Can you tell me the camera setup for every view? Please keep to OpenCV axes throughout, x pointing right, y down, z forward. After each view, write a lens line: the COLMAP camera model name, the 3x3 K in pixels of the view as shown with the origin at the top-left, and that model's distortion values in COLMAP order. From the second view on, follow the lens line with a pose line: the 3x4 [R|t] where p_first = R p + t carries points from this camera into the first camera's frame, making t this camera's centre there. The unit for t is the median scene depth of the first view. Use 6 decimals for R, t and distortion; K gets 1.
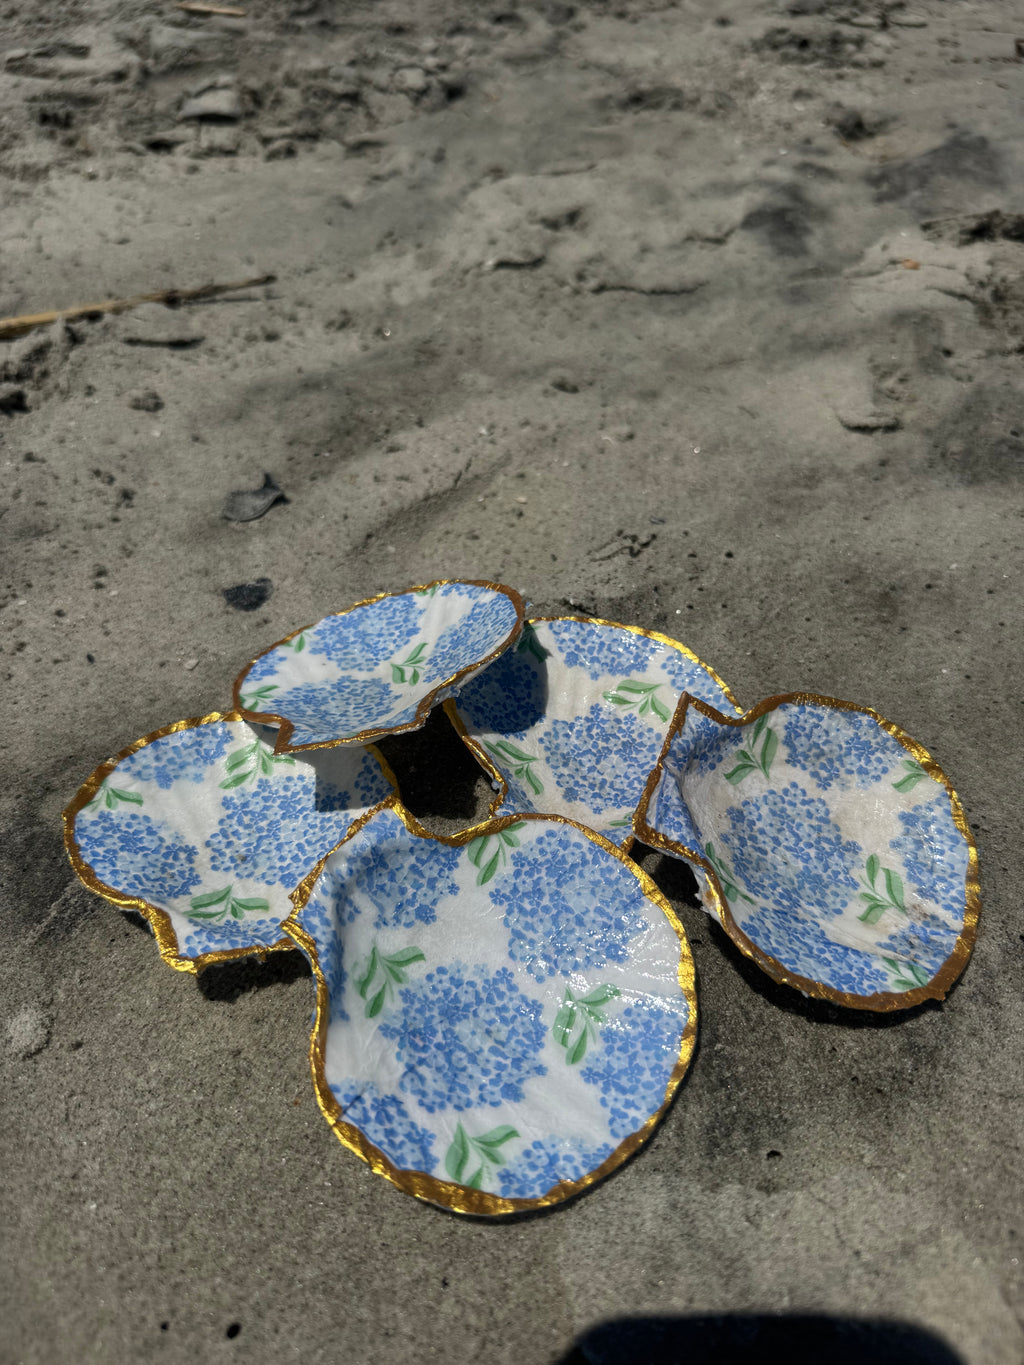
lens RADIAL K [[989.3, 0, 516.8], [0, 989.3, 677.6], [0, 0, 1]] dist [0.082455, -0.217839]
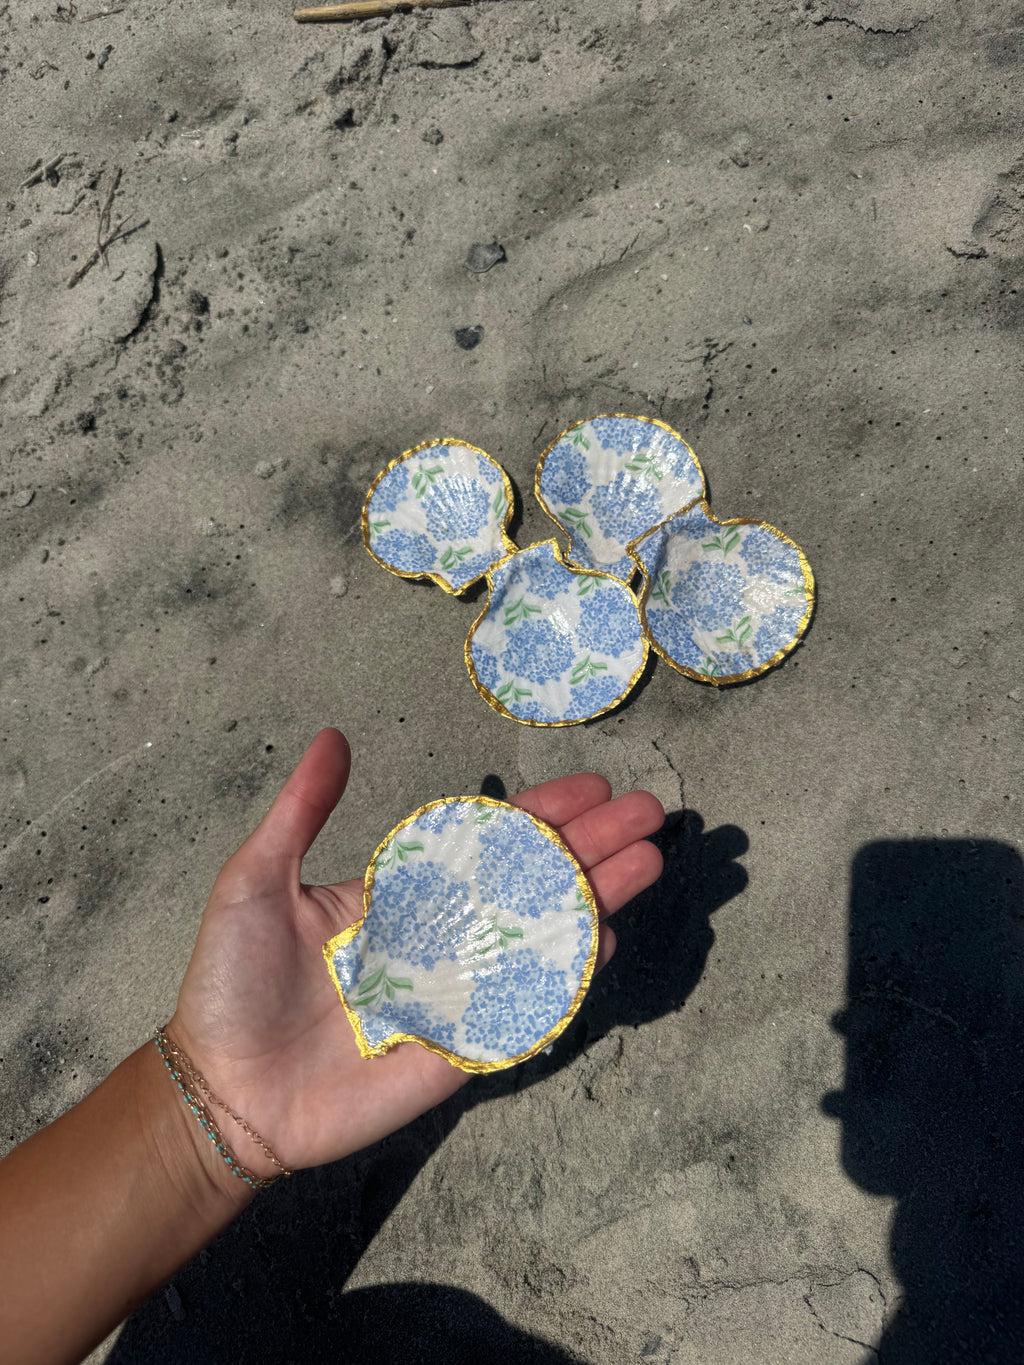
lens RADIAL K [[1043.9, 0, 512.8], [0, 1043.9, 663.3], [0, 0, 1]] dist [0.032594, -0.120643]
pose [[0.936715, 0.280063, -0.210068, 0.390706], [-0.121105, 0.822210, 0.556151, -0.768306], [0.328478, -0.495515, 0.804094, -0.795518]]
